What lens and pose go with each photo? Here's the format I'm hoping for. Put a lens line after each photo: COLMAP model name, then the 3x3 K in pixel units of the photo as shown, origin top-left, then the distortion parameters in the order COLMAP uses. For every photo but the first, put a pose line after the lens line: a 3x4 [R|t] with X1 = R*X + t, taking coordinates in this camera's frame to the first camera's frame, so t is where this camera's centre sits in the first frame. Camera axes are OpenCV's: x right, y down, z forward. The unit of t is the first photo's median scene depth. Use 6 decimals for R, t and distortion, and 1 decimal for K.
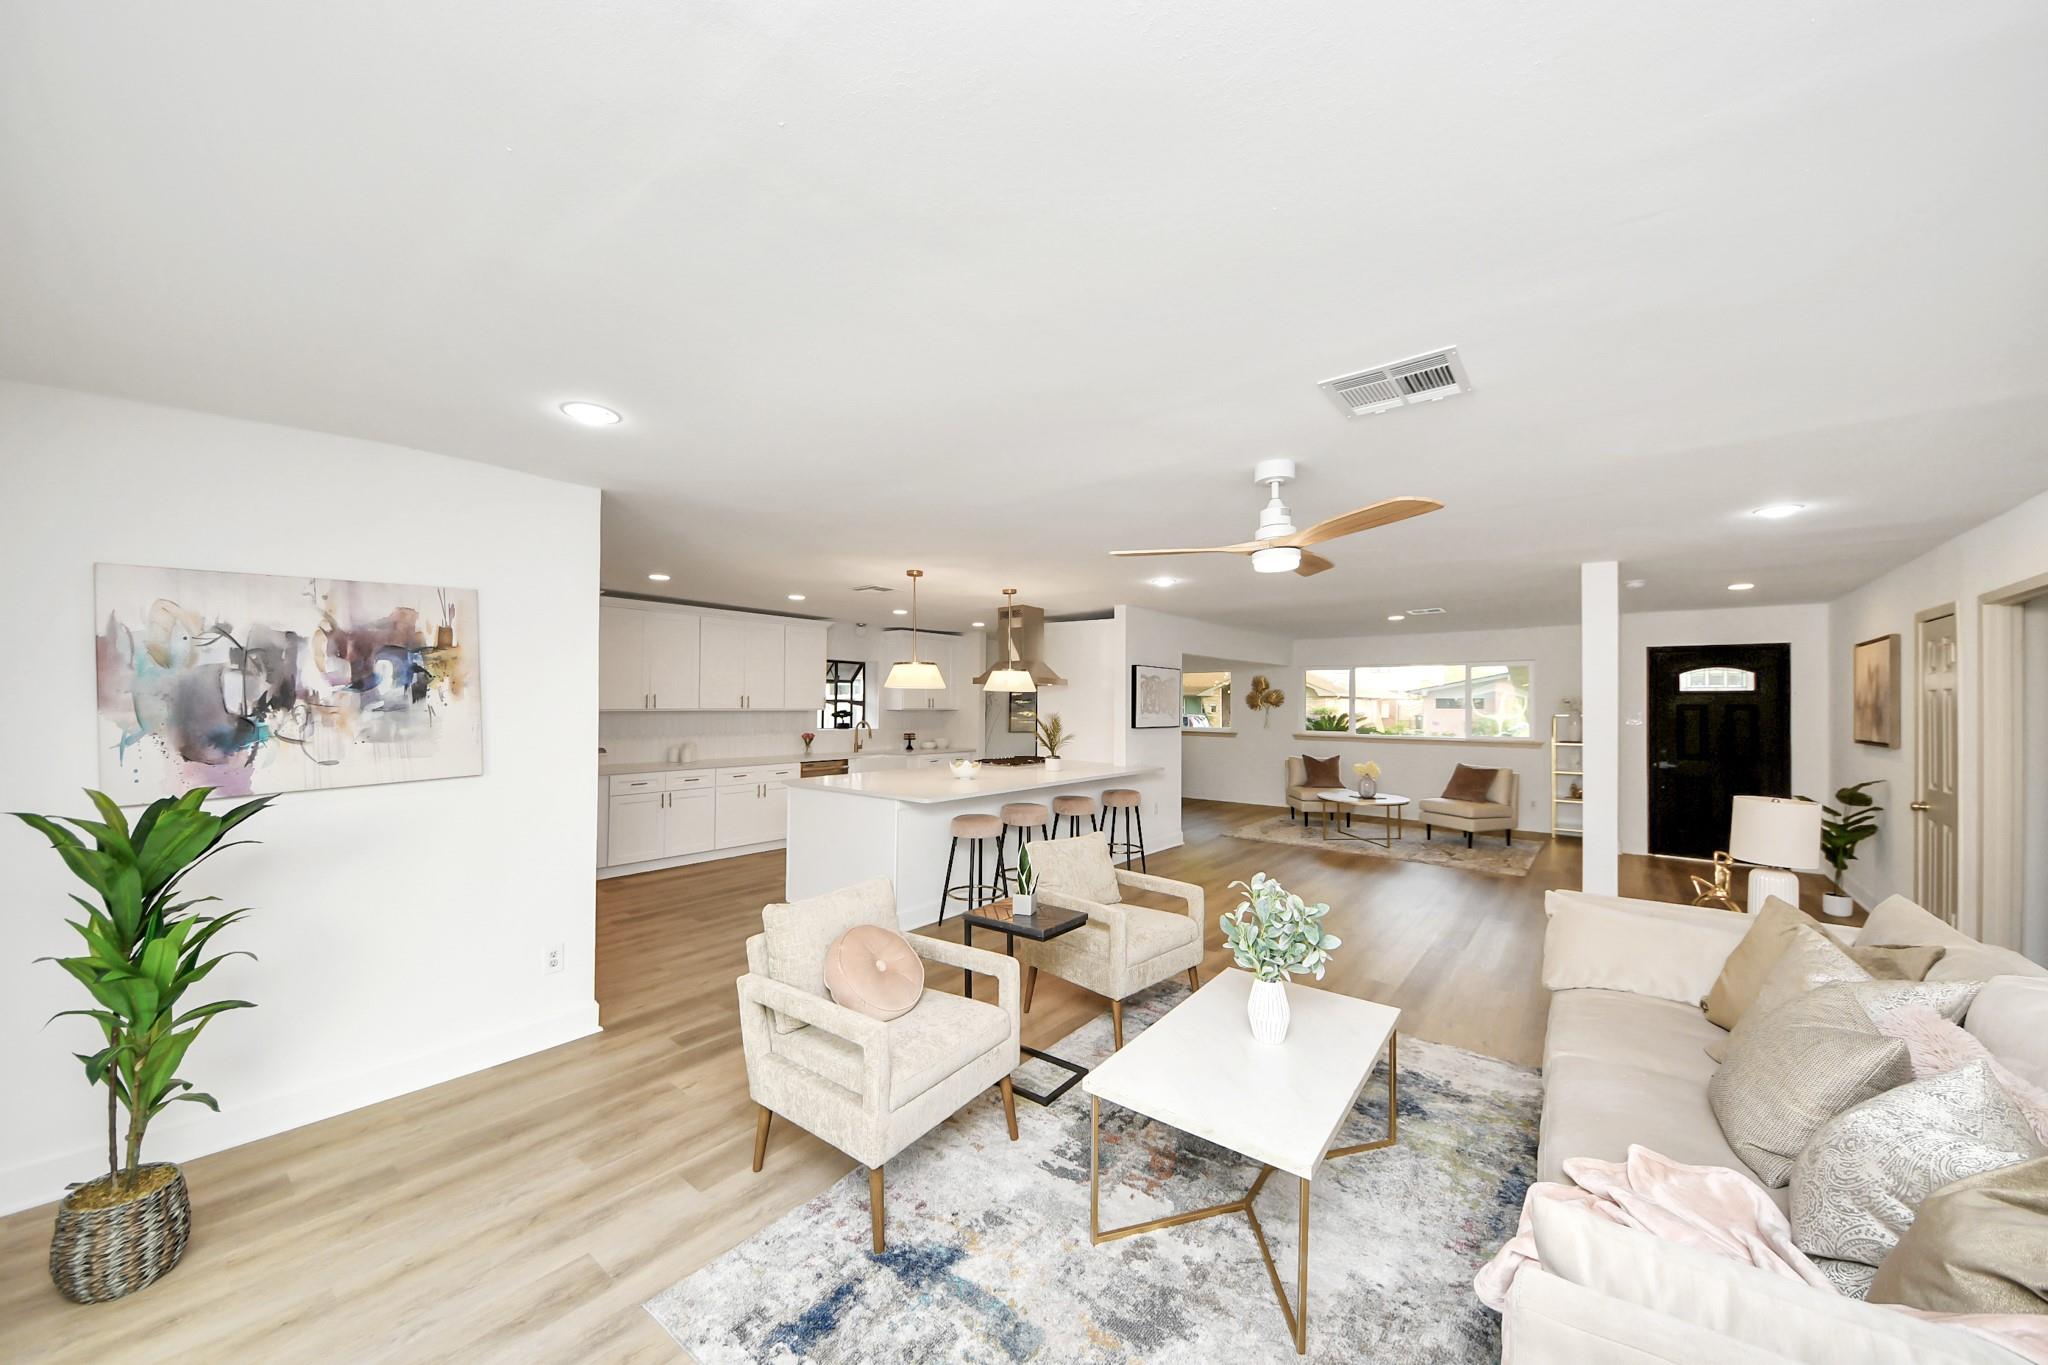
lens RADIAL K [[722.6, 0, 1018.8], [0, 722.6, 699.3], [0, 0, 1]] dist [0.018666, -0.011445]
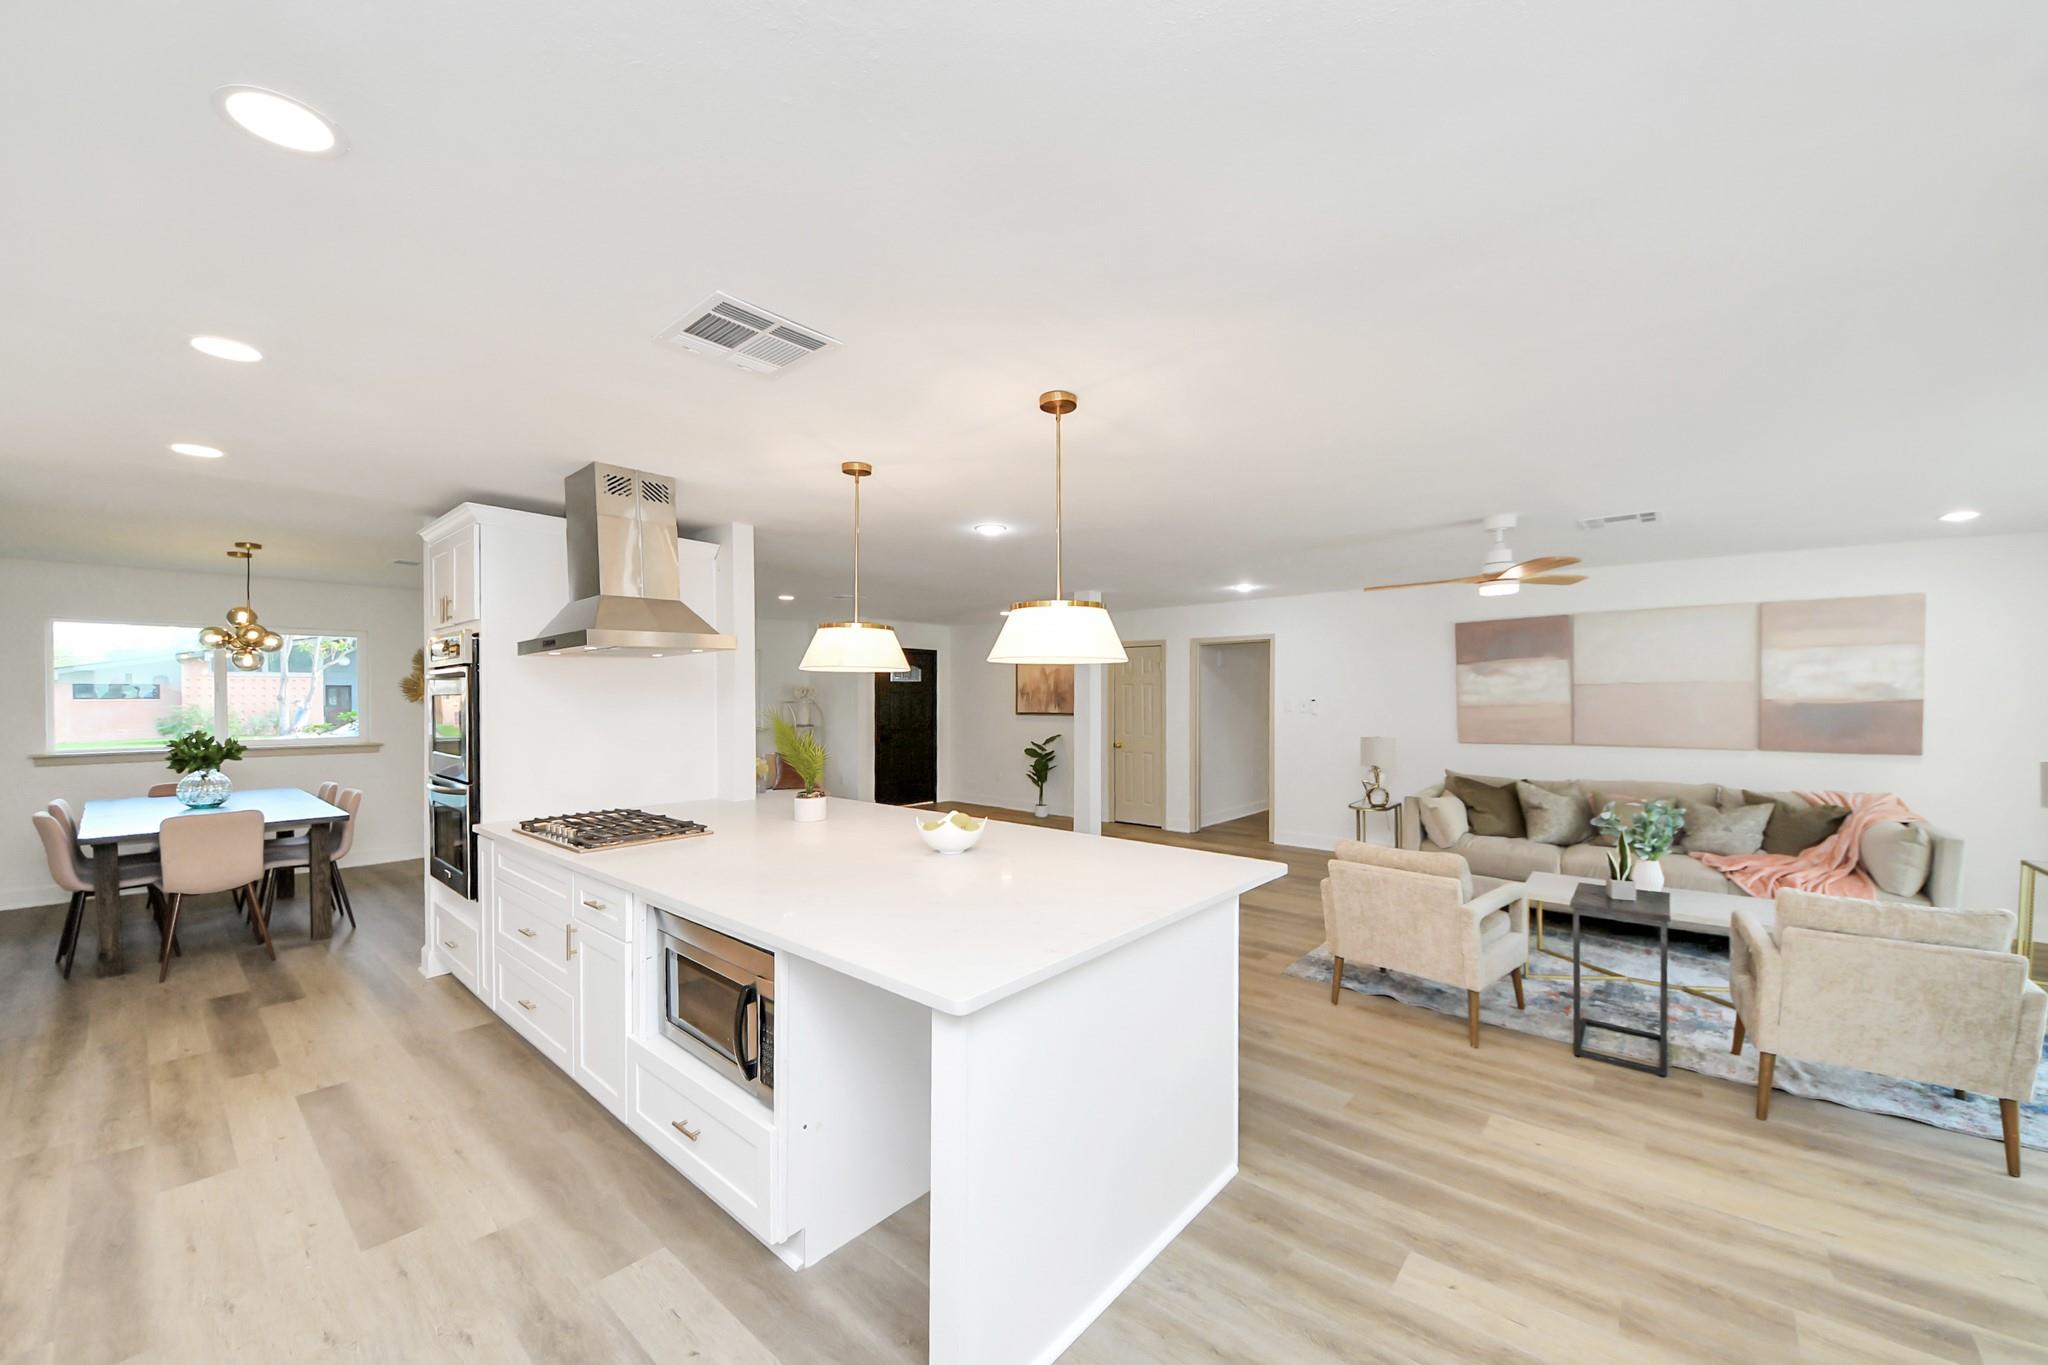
lens RADIAL K [[761.5, 0, 1019.6], [0, 761.5, 697.9], [0, 0, 1]] dist [0.033910, -0.021119]
pose [[0.046142, -0.012807, 0.998853, -0.411643], [-0.003332, 0.999910, 0.012975, 0.001040], [-0.998929, -0.003927, 0.046095, 0.661962]]
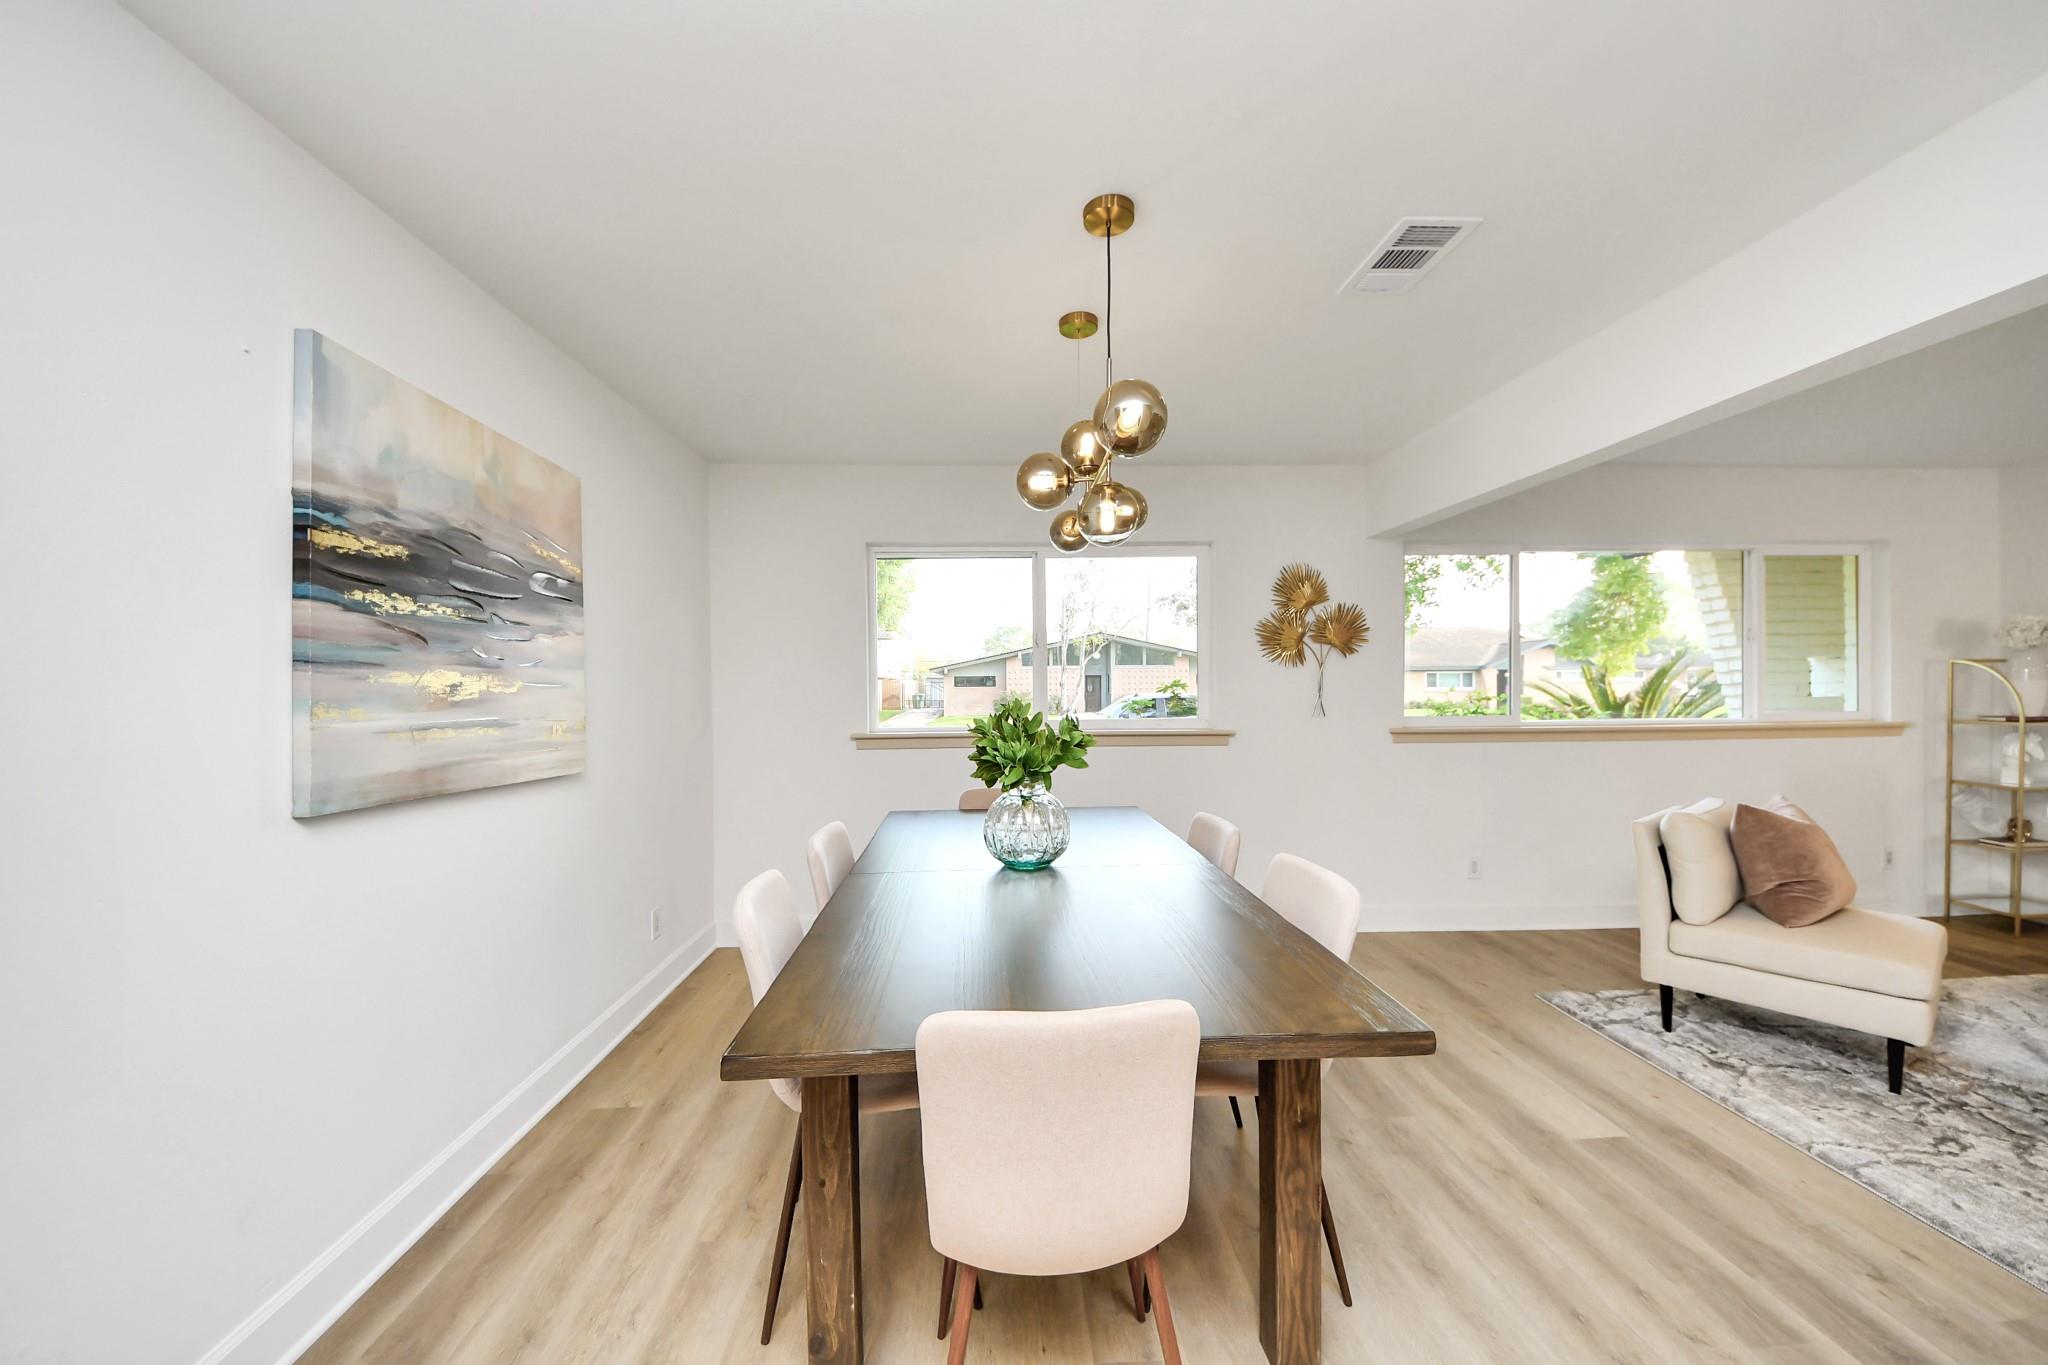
lens RADIAL K [[732.4, 0, 1024.0], [0, 732.4, 682.5], [0, 0, 1]] dist [-0.000862, -0.008127]
pose [[0.753132, -0.010710, 0.657782, -0.000401], [0.011883, 0.999926, 0.002676, 0.030598], [-0.657762, 0.005801, 0.753203, 1.144134]]
